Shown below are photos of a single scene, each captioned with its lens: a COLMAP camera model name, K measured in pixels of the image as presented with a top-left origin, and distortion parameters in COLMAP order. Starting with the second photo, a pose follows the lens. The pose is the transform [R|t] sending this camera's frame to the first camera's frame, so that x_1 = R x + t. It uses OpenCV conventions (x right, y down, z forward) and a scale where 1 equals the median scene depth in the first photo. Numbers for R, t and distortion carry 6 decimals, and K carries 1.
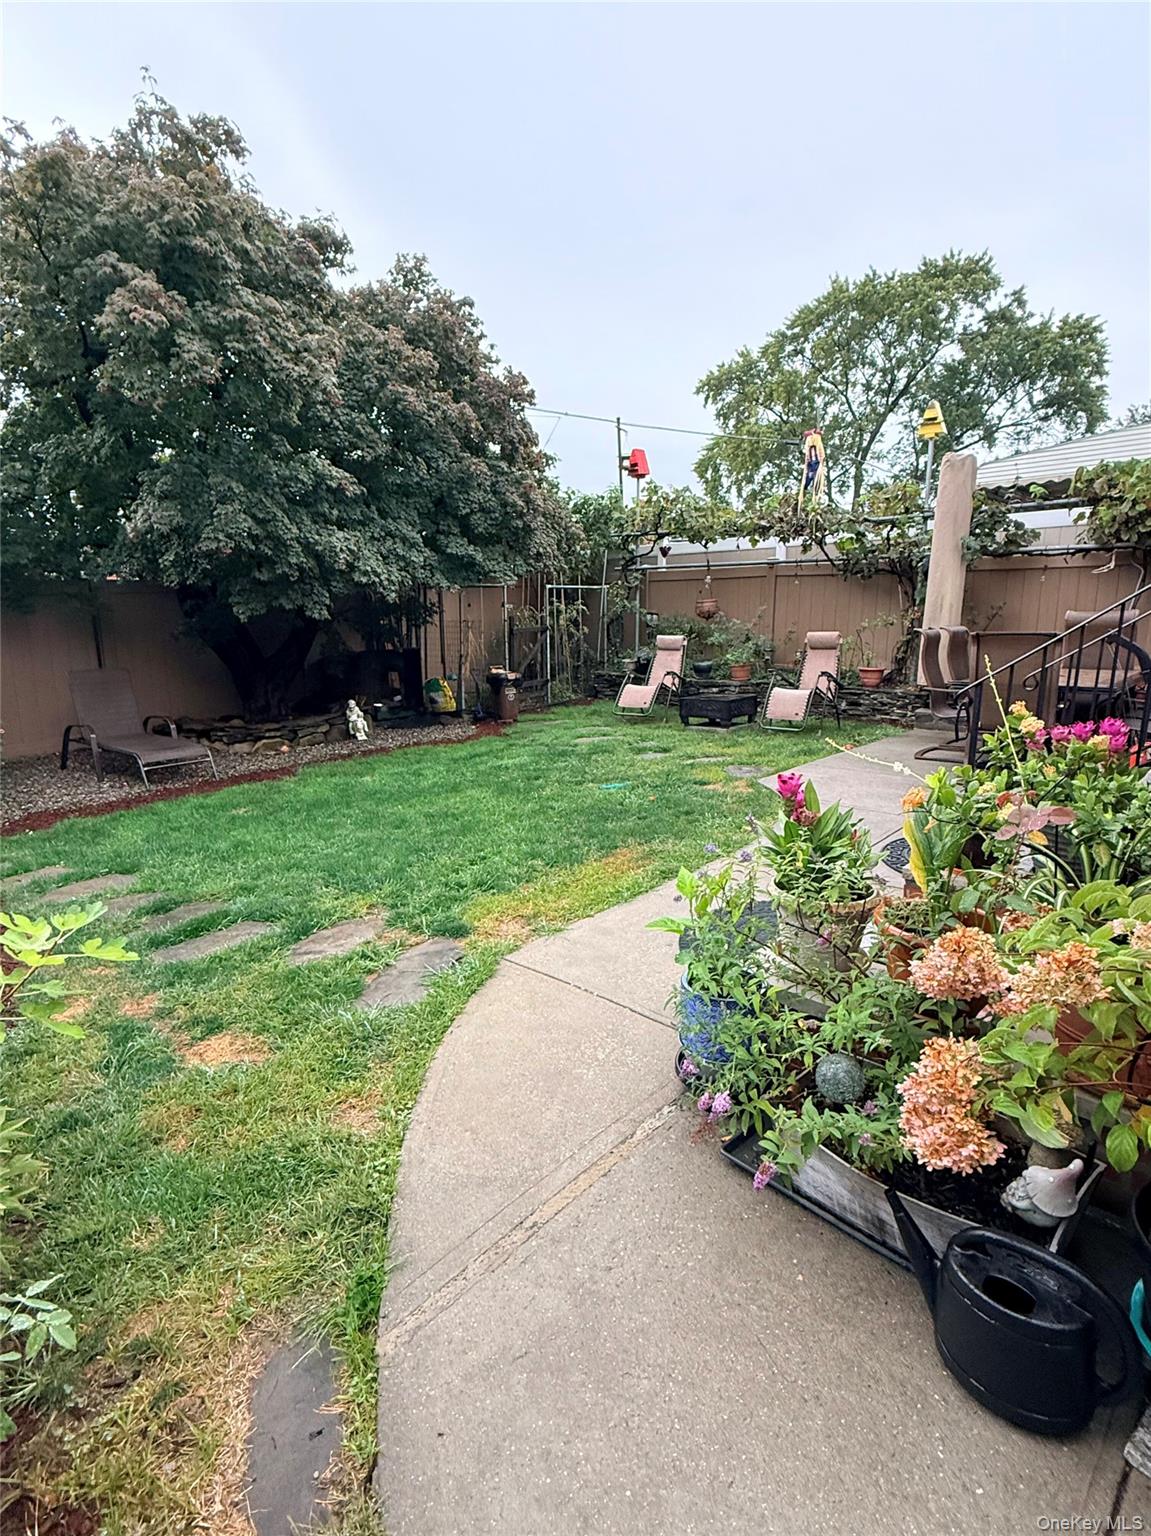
lens RADIAL K [[763.8, 0, 572.5], [0, 763.8, 765.1], [0, 0, 1]] dist [0.001579, -0.000660]
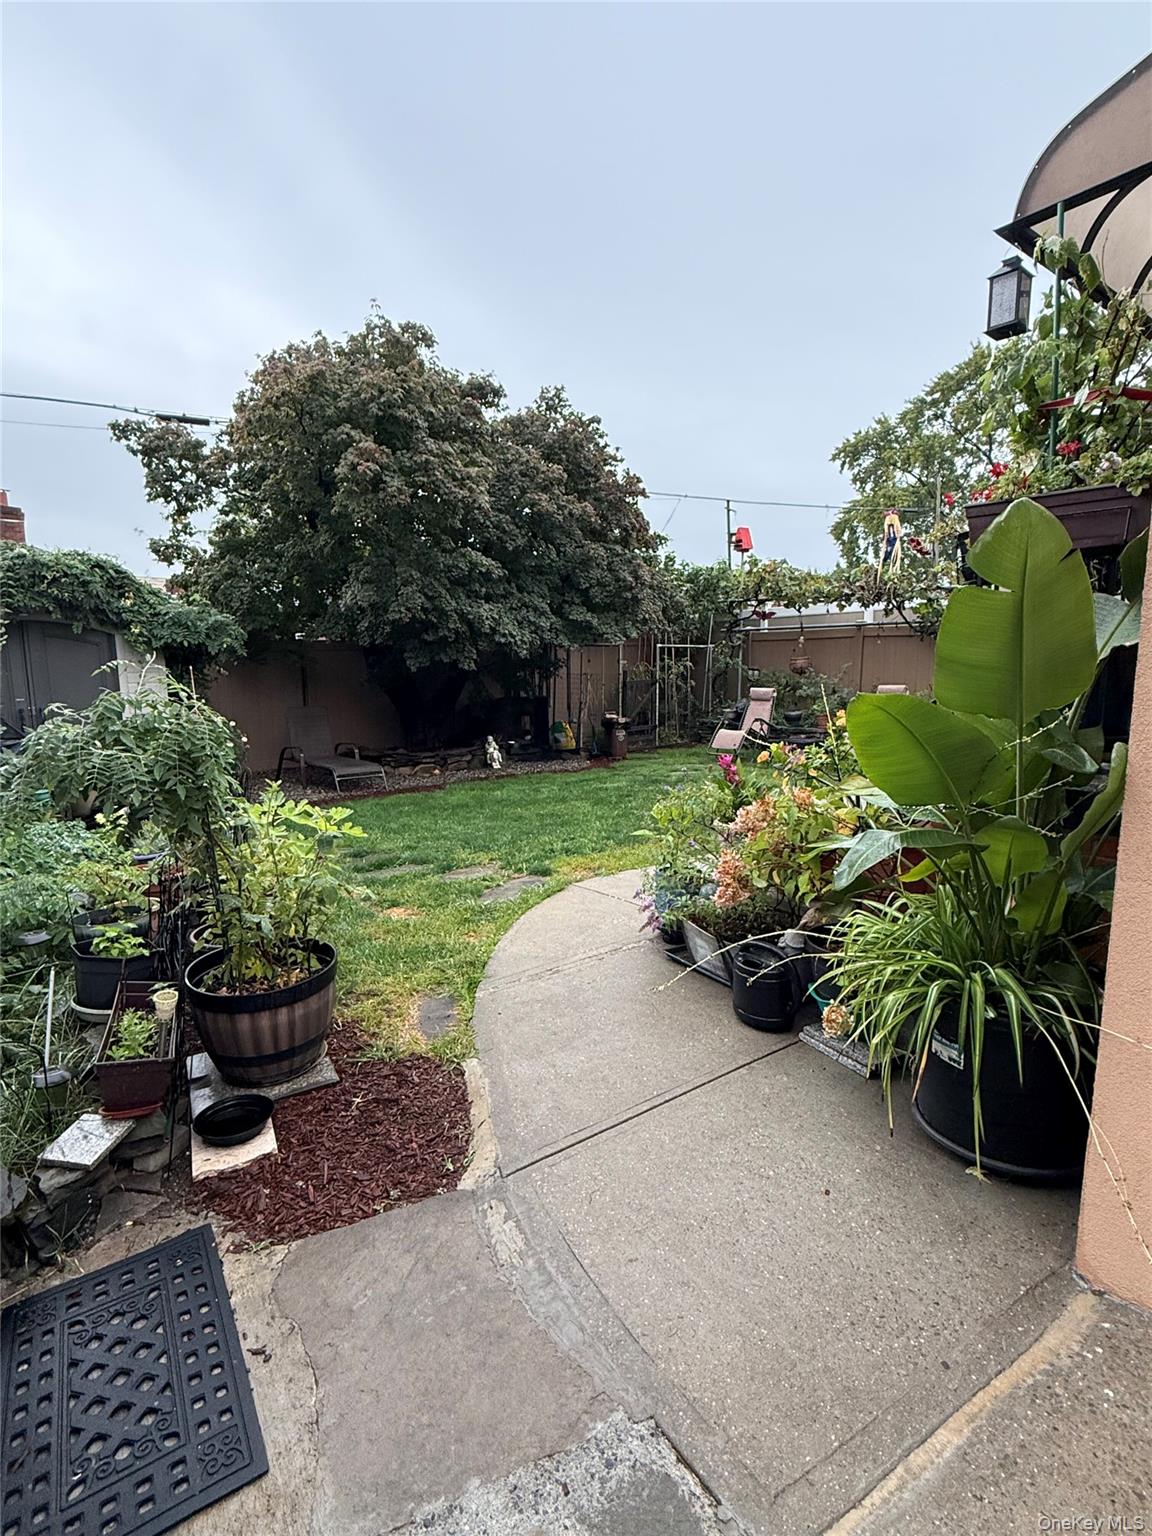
lens RADIAL K [[763.8, 0, 577.8], [0, 763.8, 770.2], [0, 0, 1]] dist [0.001579, -0.000660]
pose [[0.984783, 0.029399, -0.171285, 0.068962], [-0.040893, 0.997114, -0.063971, 0.046858], [0.168910, 0.070002, 0.983143, -0.202490]]
